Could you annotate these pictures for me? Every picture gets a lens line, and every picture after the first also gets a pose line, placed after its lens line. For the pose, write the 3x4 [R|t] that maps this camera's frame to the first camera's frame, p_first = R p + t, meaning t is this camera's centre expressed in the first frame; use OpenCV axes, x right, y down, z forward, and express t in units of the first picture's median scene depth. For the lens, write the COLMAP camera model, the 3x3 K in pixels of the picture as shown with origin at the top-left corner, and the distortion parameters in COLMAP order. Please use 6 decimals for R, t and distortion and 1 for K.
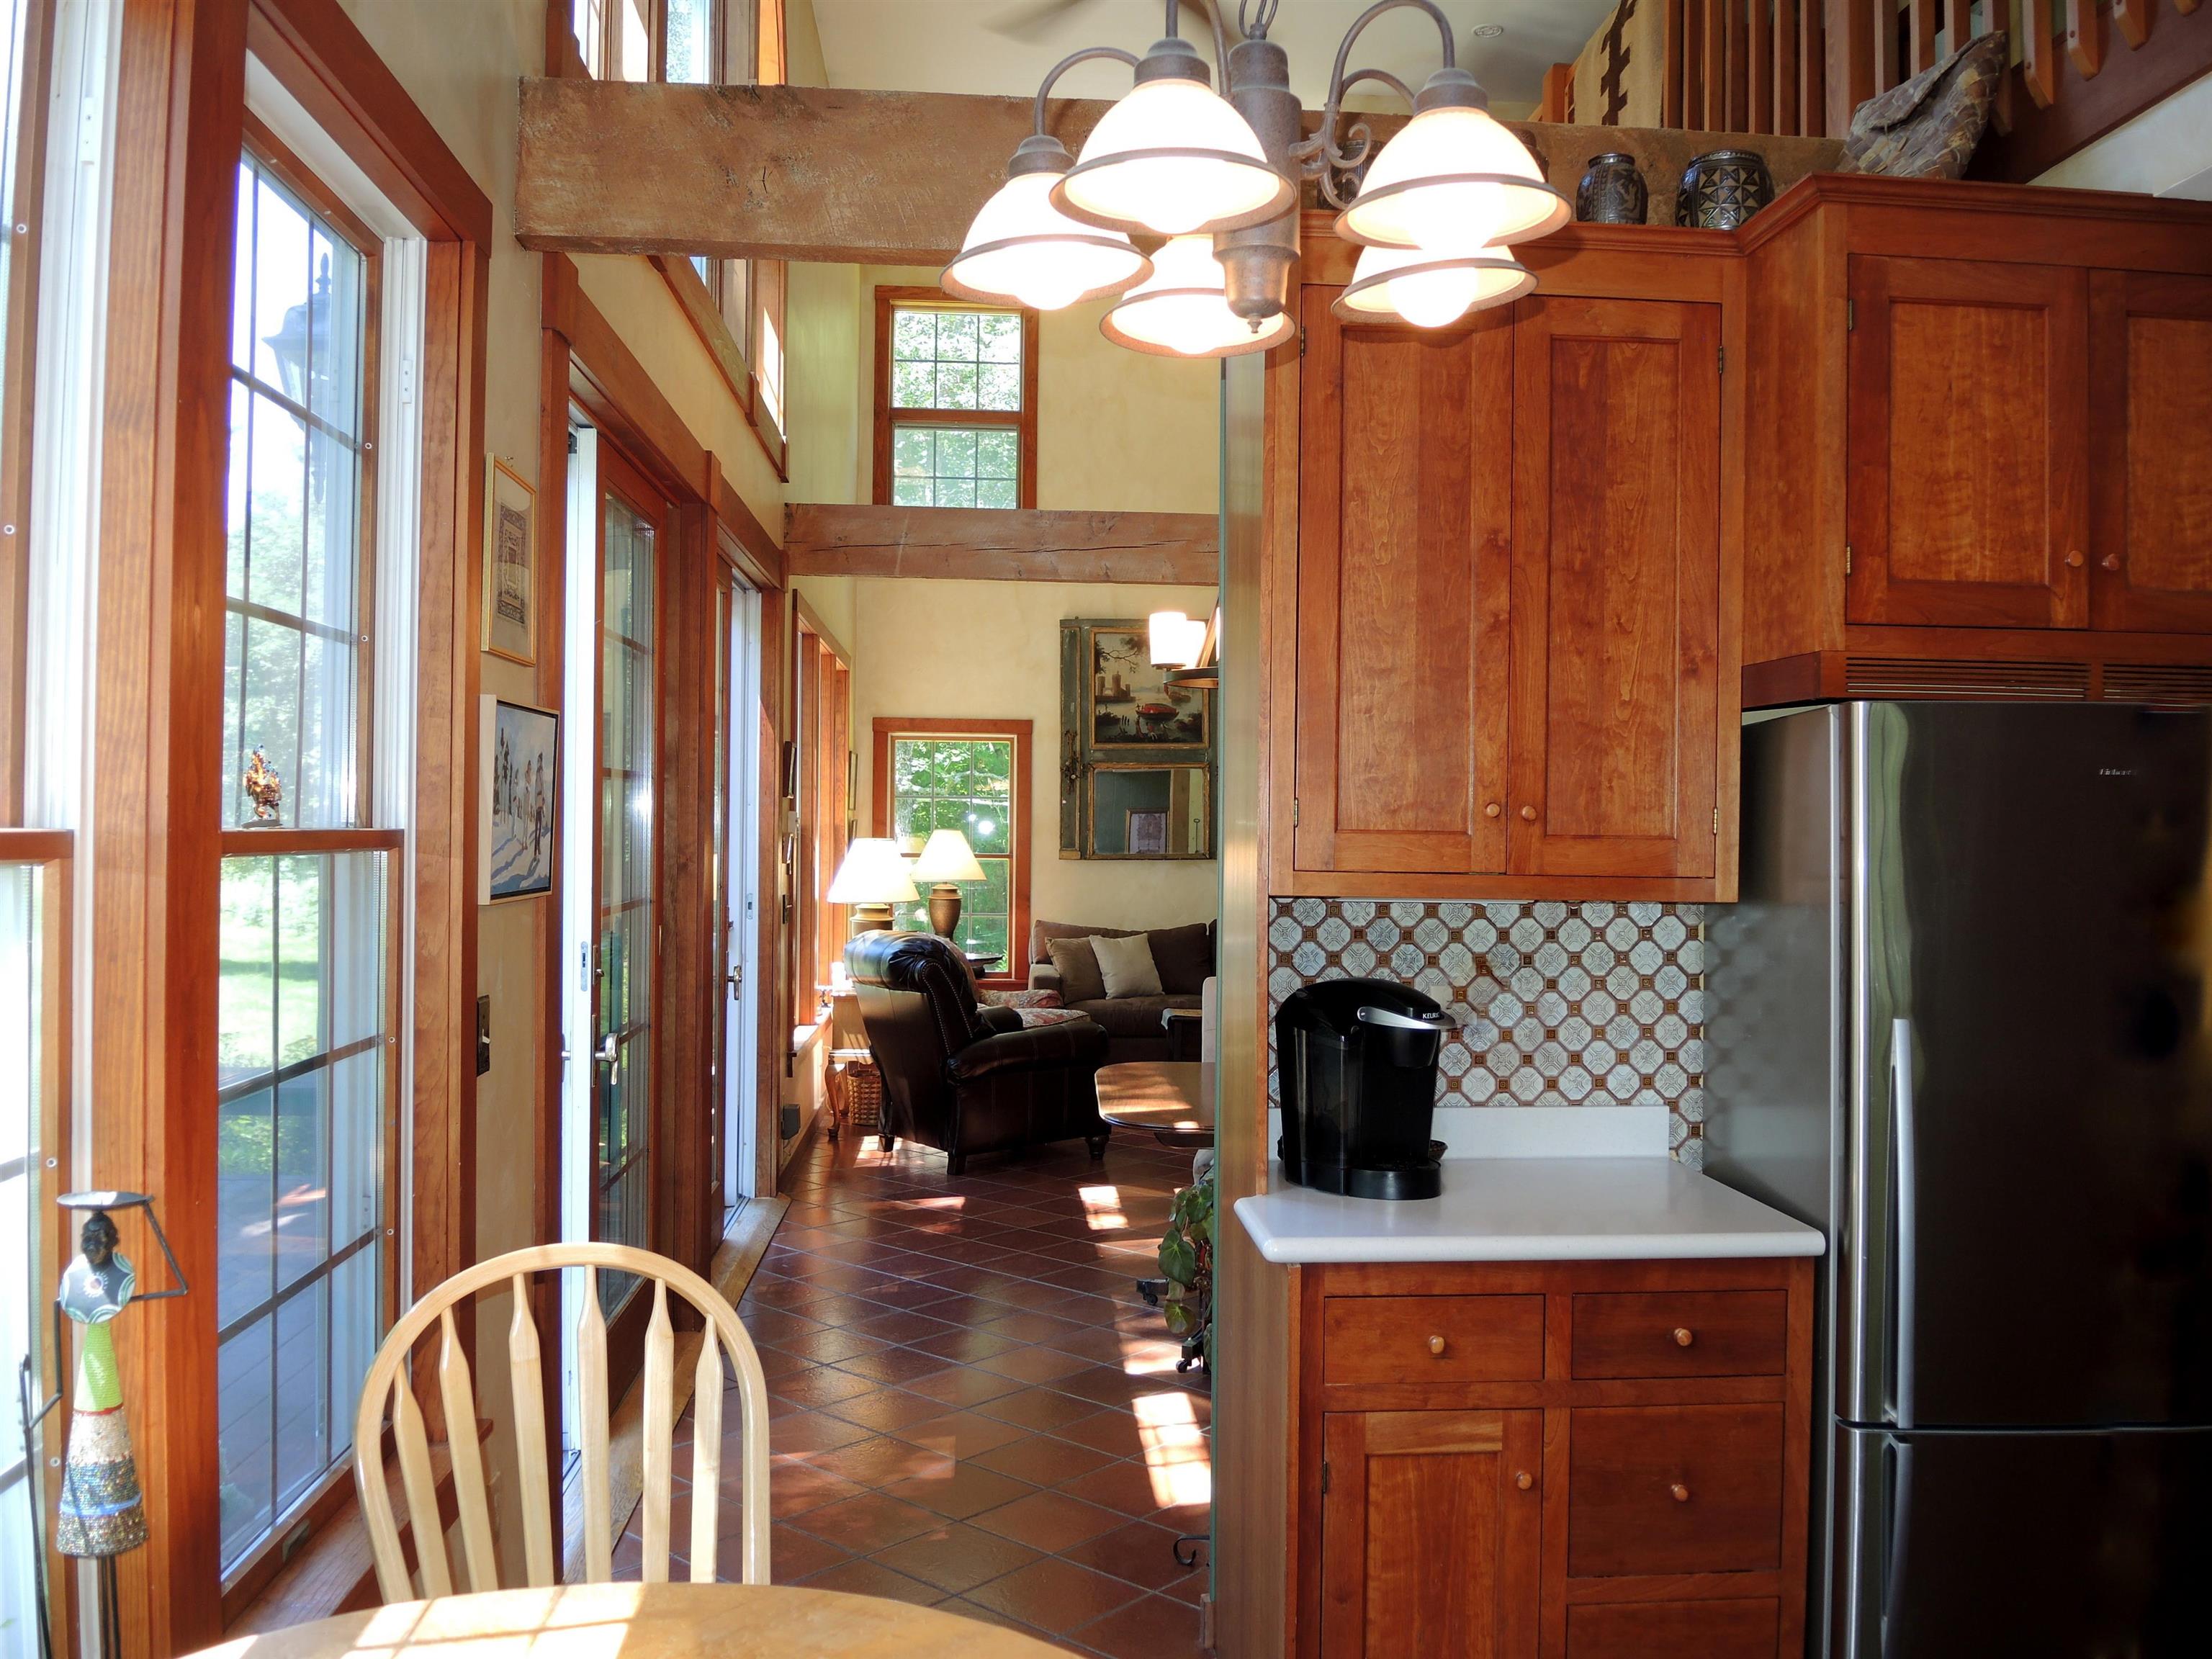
lens RADIAL K [[1858.4, 0, 1106.0], [0, 1858.4, 829.5], [0, 0, 1]] dist [-0.022531, -0.074062]
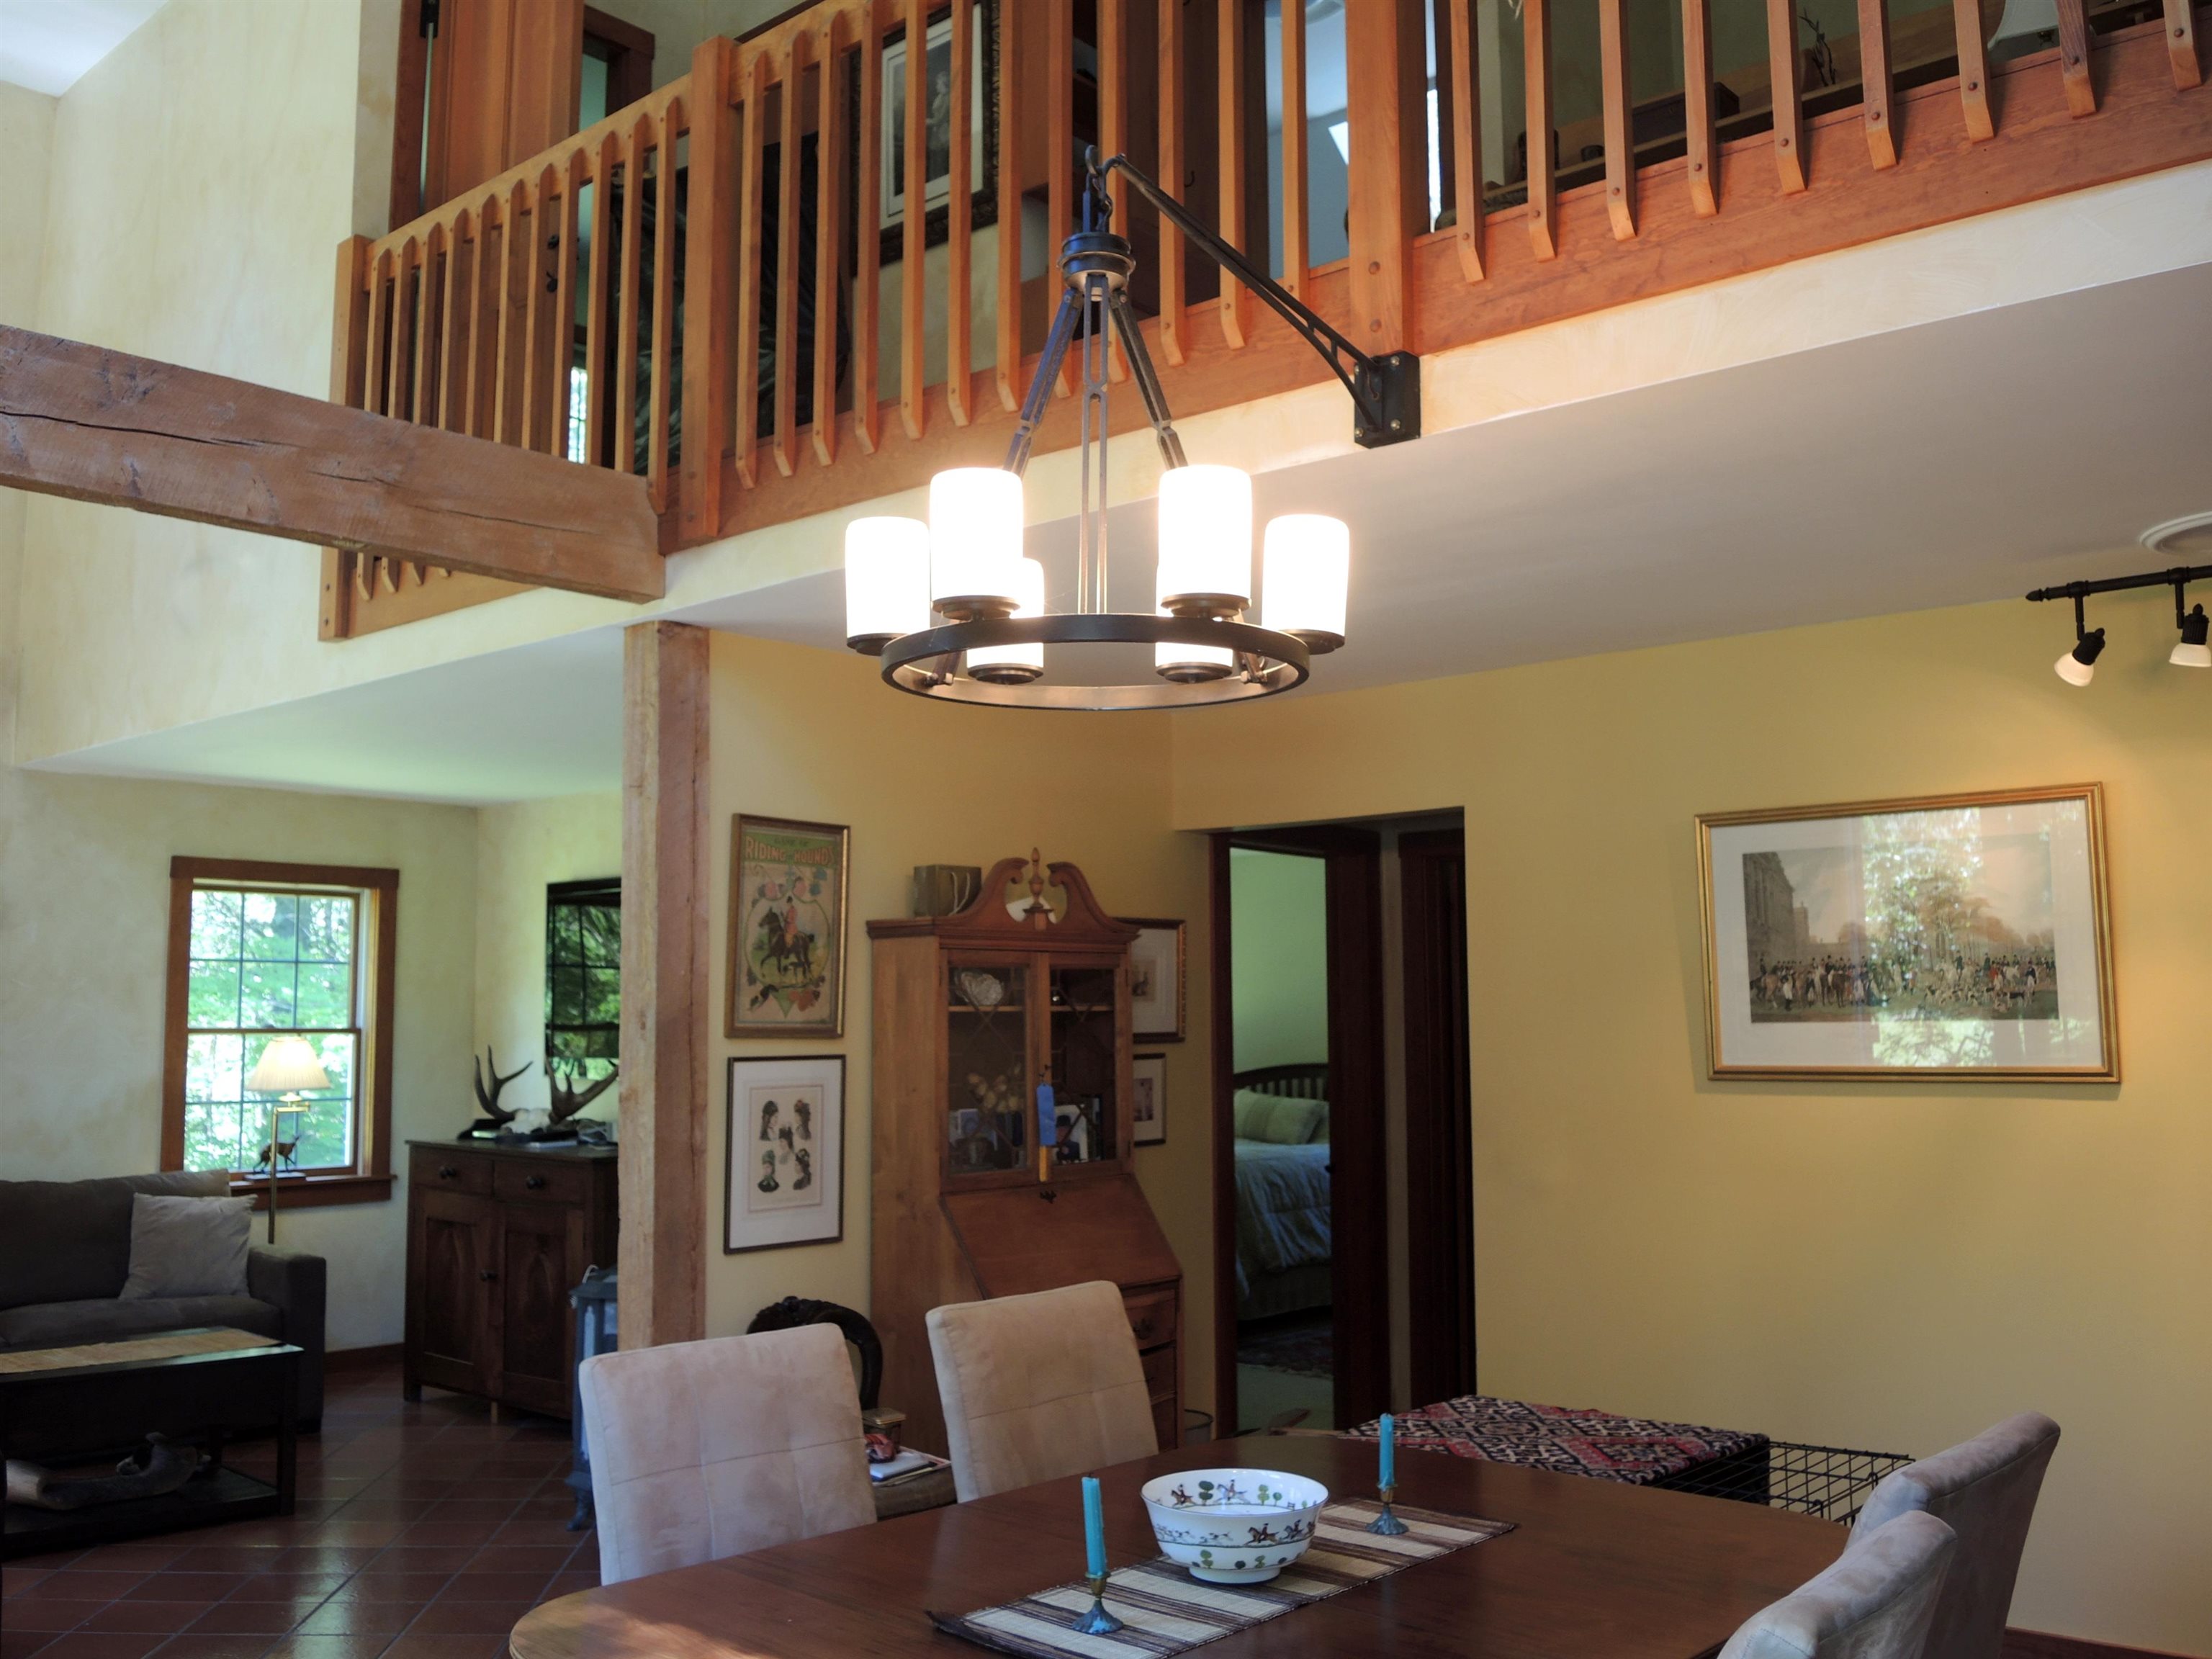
lens RADIAL K [[1945.7, 0, 1106.0], [0, 1945.7, 829.5], [0, 0, 1]] dist [-0.015651, -0.114691]
pose [[0.709616, 0.055355, 0.702410, -0.105050], [0.012514, 0.995762, -0.091117, -0.001400], [-0.704477, 0.073448, 0.705916, 0.313743]]
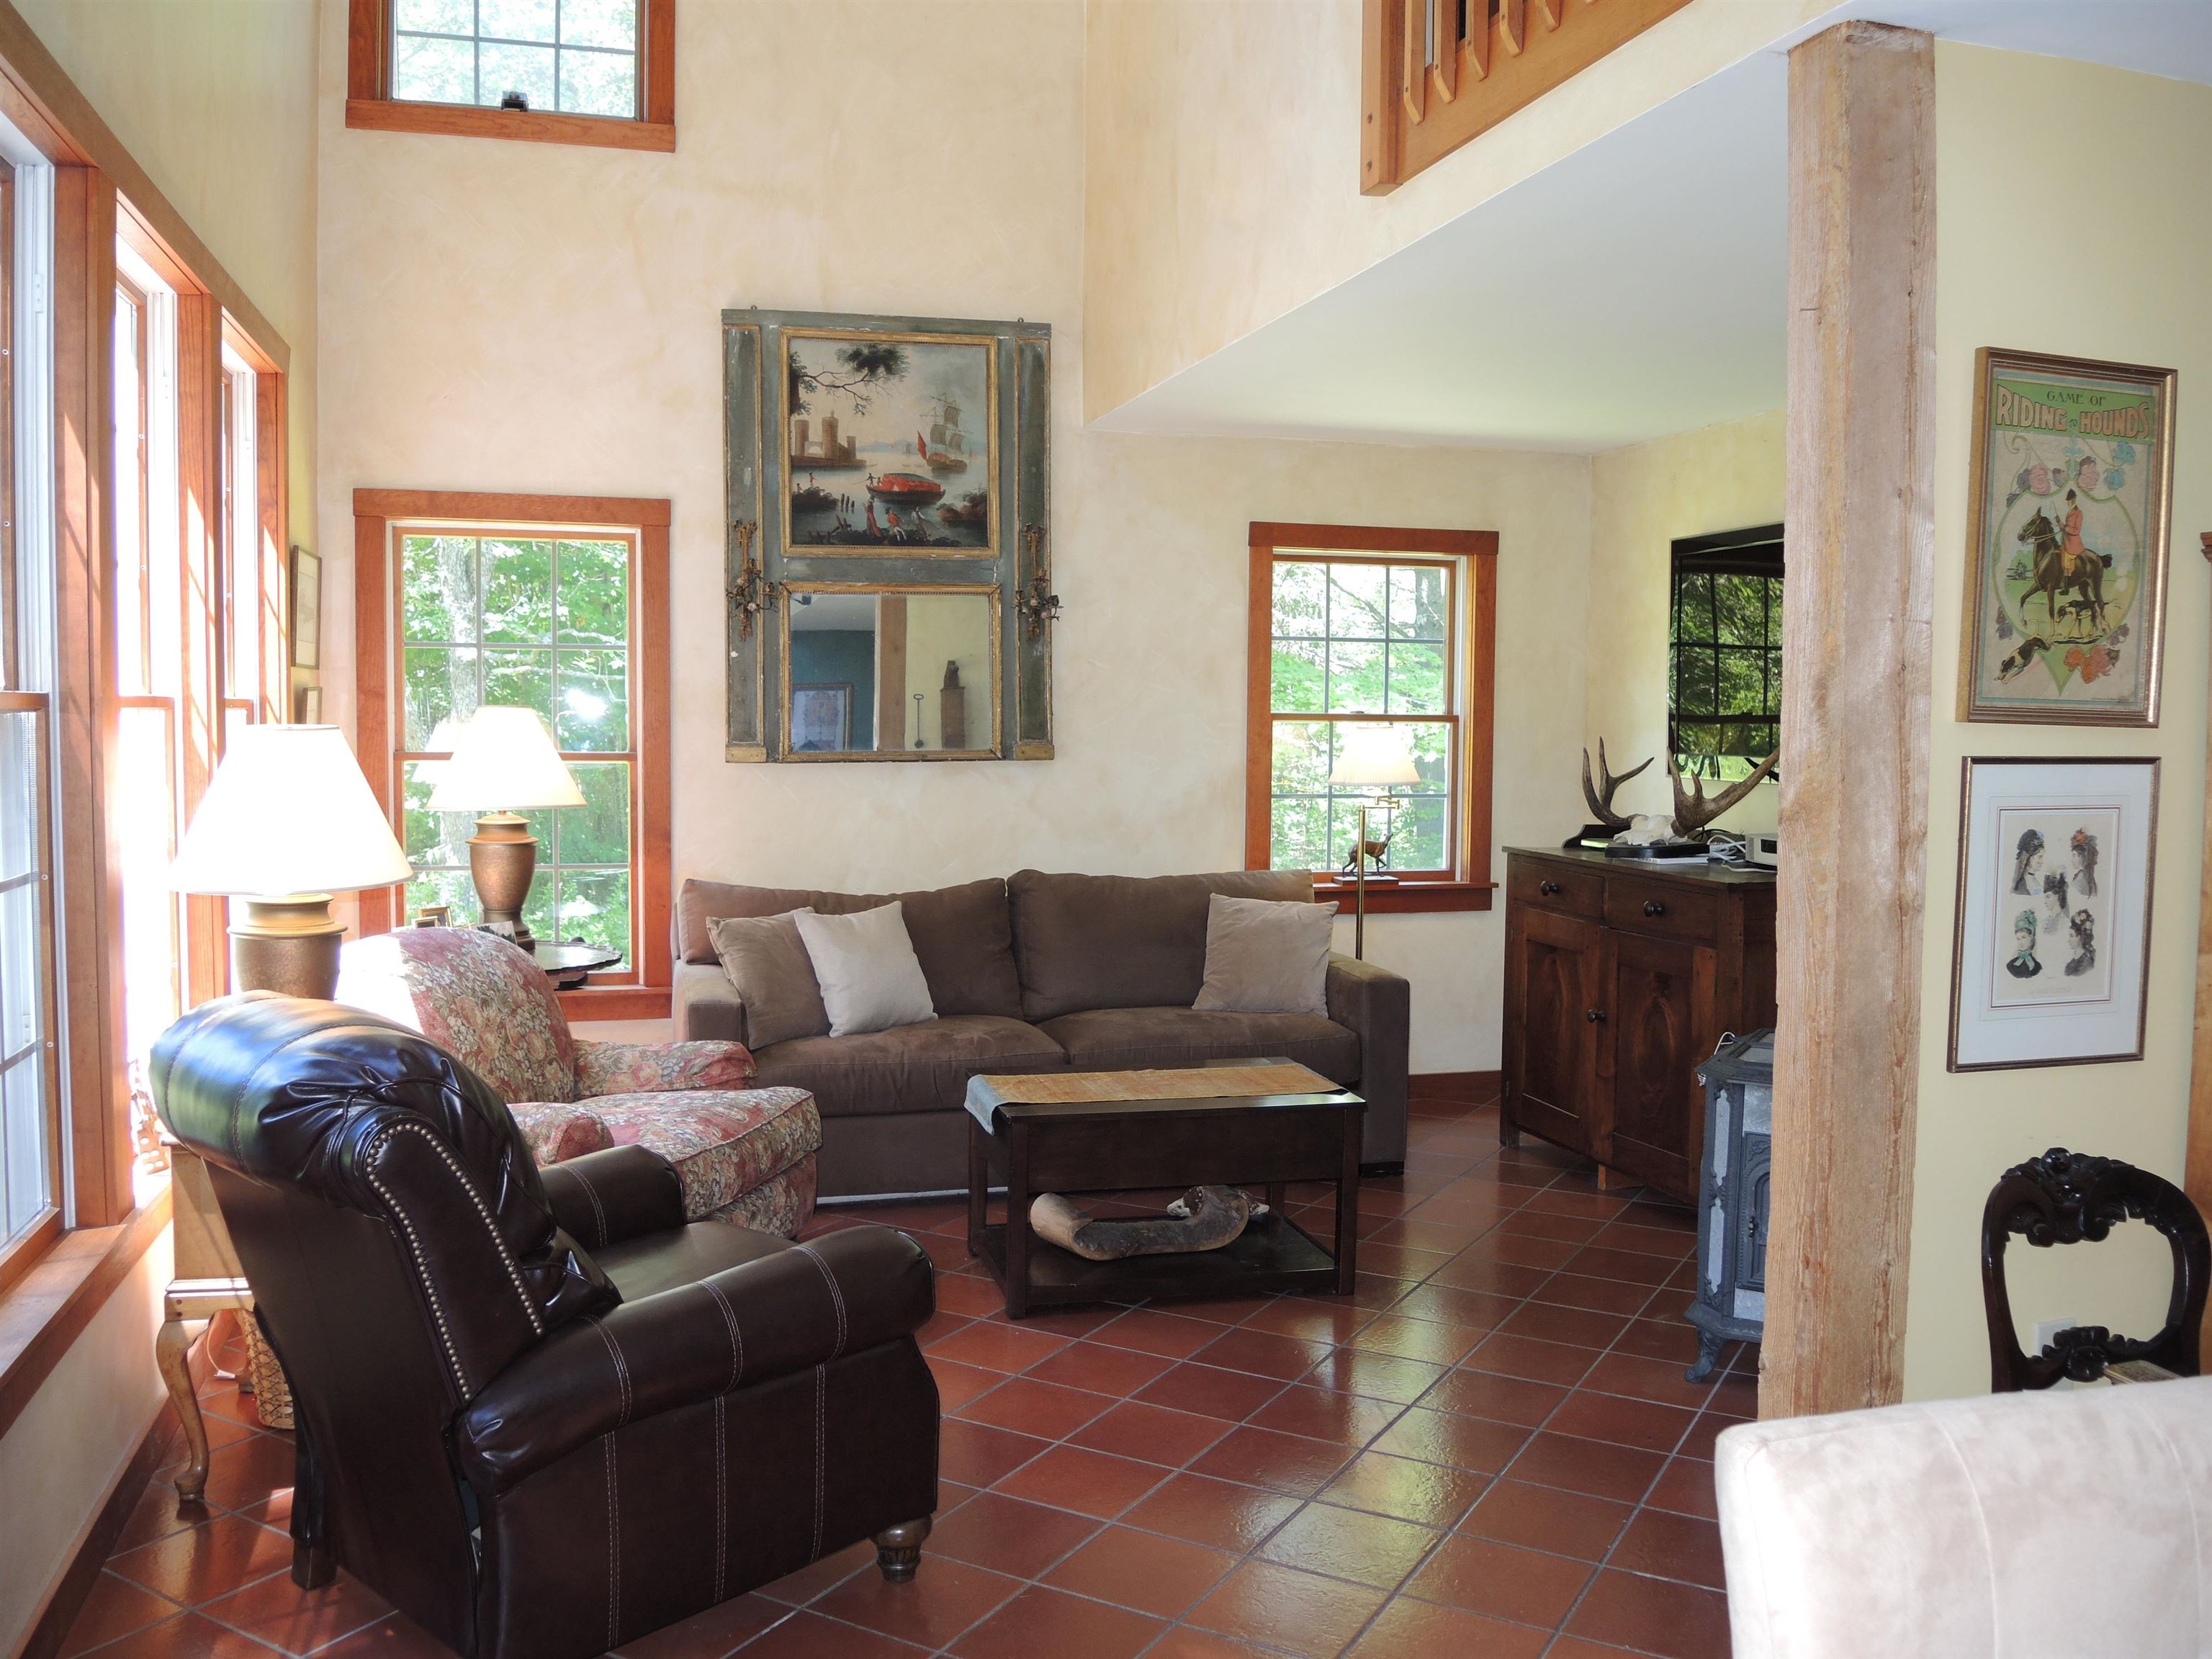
lens RADIAL K [[1858.4, 0, 1106.0], [0, 1858.4, 829.5], [0, 0, 1]] dist [-0.022531, -0.074062]
pose [[0.979199, -0.014231, 0.202403, -0.026457], [0.001797, 0.998106, 0.061486, 0.002706], [-0.202895, -0.059844, 0.977370, 0.453520]]
